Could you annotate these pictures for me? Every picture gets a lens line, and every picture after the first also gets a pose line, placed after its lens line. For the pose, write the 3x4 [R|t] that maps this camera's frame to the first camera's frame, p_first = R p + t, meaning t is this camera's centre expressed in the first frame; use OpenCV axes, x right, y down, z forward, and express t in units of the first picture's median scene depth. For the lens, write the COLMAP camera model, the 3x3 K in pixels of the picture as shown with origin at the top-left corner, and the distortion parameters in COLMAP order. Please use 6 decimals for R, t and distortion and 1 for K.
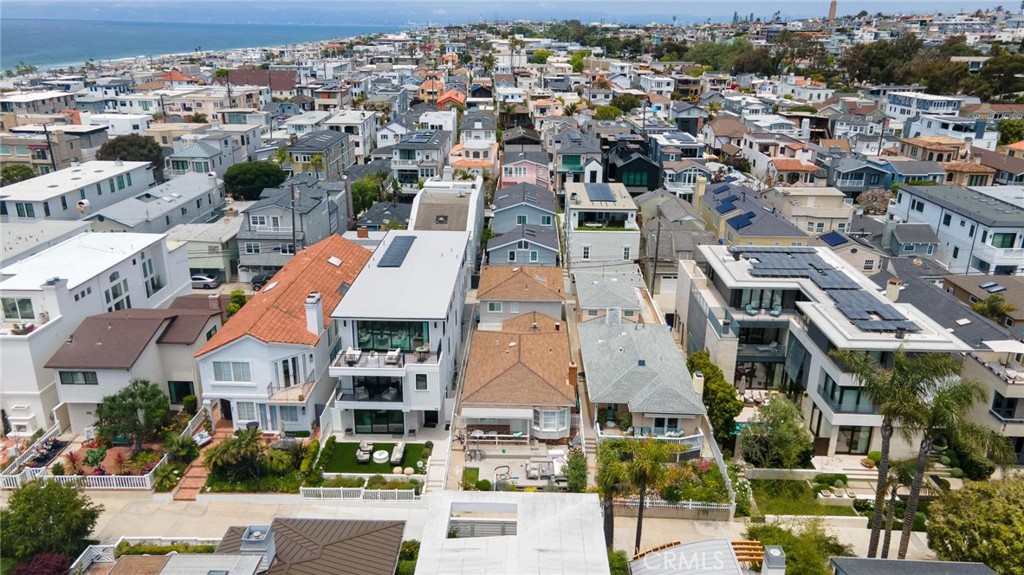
lens RADIAL K [[733.4, 0, 512.0], [0, 733.4, 287.5], [0, 0, 1]] dist [0.041584, 0.001414]
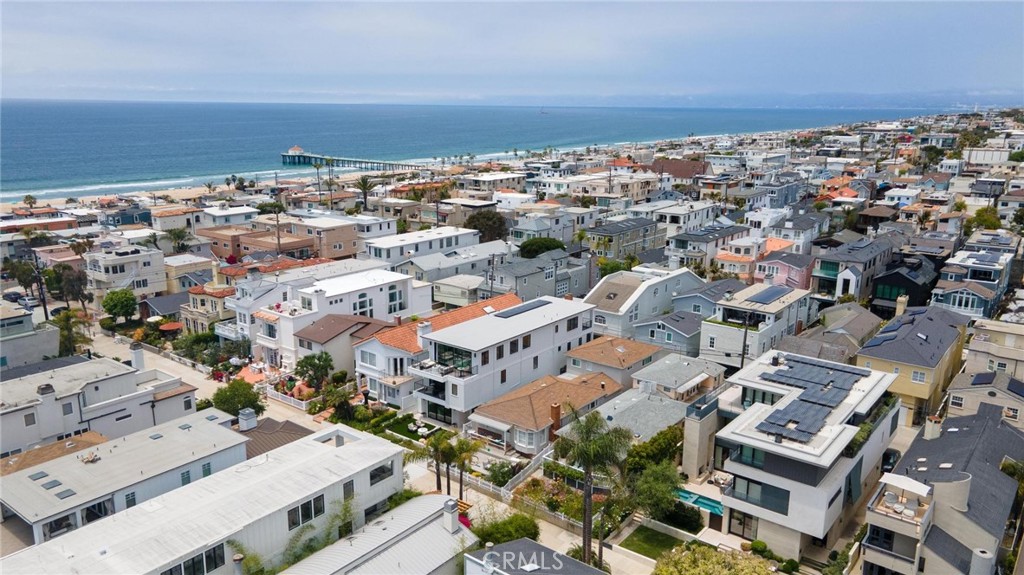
lens RADIAL K [[735.9, 0, 540.0], [0, 735.9, 290.2], [0, 0, 1]] dist [0.037826, 0.003309]
pose [[0.819176, 0.141304, -0.555863, 0.663977], [-0.197738, 0.979335, -0.042454, -0.033115], [0.538378, 0.144692, 0.830189, -0.148673]]
